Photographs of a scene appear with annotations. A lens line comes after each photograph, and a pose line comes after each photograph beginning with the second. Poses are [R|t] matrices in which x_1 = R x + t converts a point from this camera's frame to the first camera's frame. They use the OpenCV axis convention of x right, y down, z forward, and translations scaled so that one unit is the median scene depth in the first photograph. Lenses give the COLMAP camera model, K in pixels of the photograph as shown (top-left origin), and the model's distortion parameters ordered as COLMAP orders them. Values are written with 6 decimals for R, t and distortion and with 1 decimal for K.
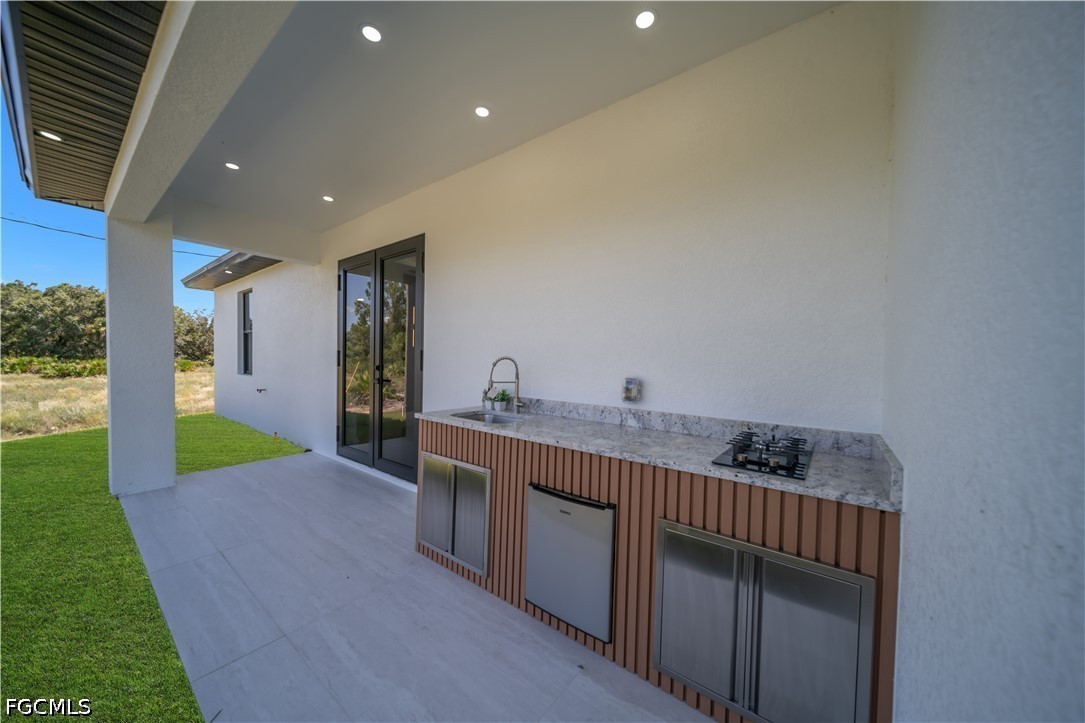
lens RADIAL K [[374.9, 0, 545.6], [0, 374.9, 368.0], [0, 0, 1]] dist [-0.001093, -0.000405]
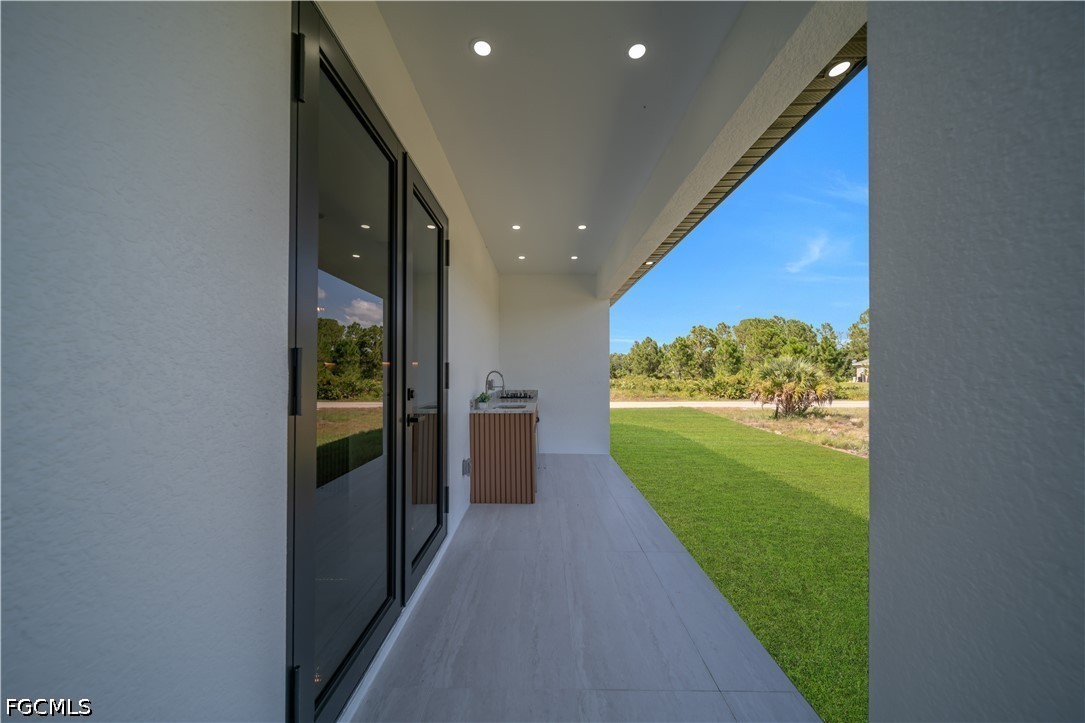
lens RADIAL K [[374.9, 0, 545.6], [0, 374.9, 368.0], [0, 0, 1]] dist [-0.001093, -0.000405]
pose [[-0.613963, -0.006630, 0.789307, -1.451936], [0.011120, 0.999793, 0.017047, -0.064234], [-0.789256, 0.019243, -0.613763, 1.763093]]
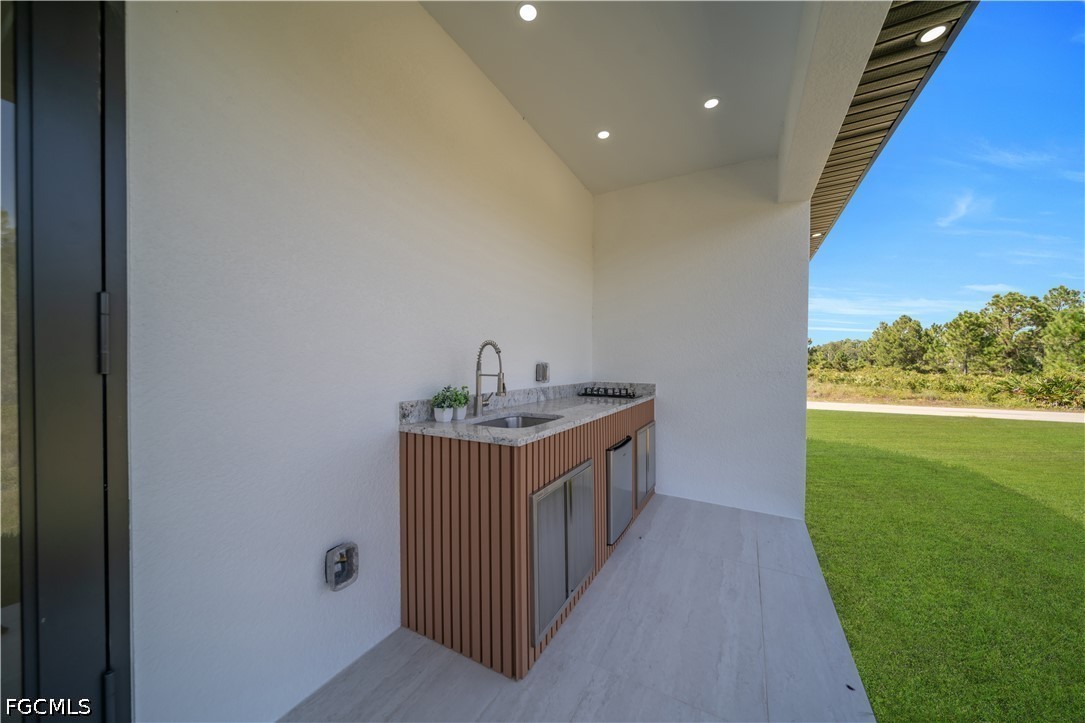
lens RADIAL K [[374.9, 0, 545.6], [0, 374.9, 368.0], [0, 0, 1]] dist [-0.001093, -0.000405]
pose [[-0.165449, -0.032429, 0.985685, -0.848838], [0.016875, 0.999220, 0.035706, -0.000629], [-0.986074, 0.022541, -0.164773, 0.994623]]
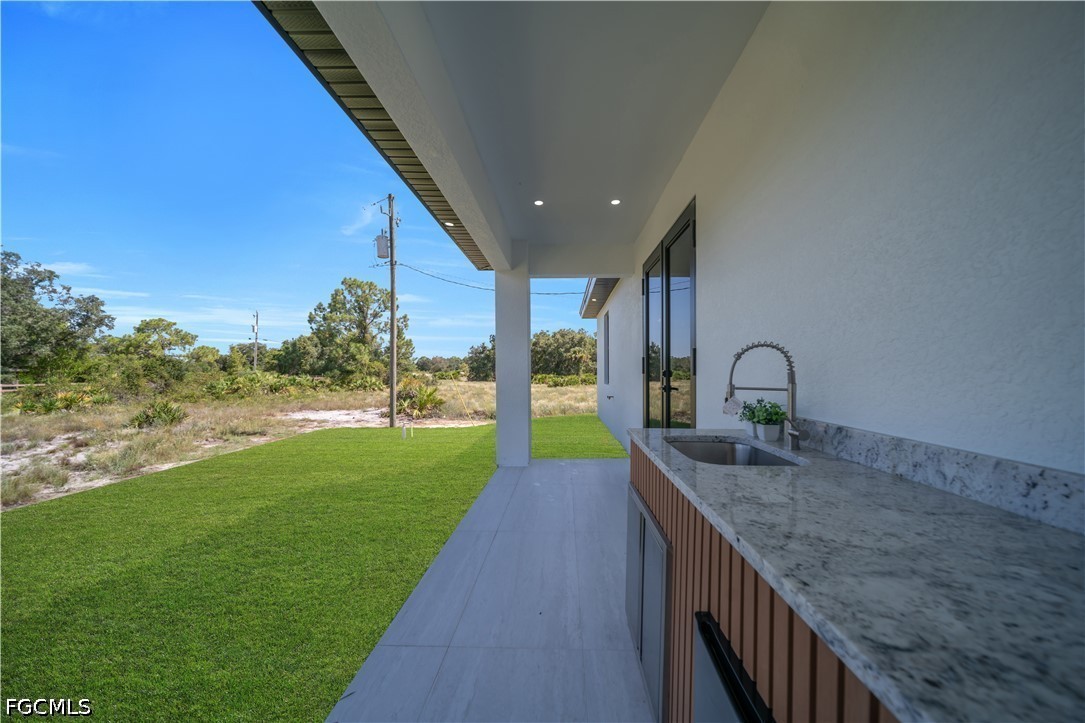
lens RADIAL K [[374.9, 0, 545.6], [0, 374.9, 368.0], [0, 0, 1]] dist [-0.001093, -0.000405]
pose [[0.573819, -0.024872, -0.818605, 0.154872], [-0.006916, 0.999356, -0.035212, 0.028308], [0.818953, 0.025867, 0.573277, 0.421518]]
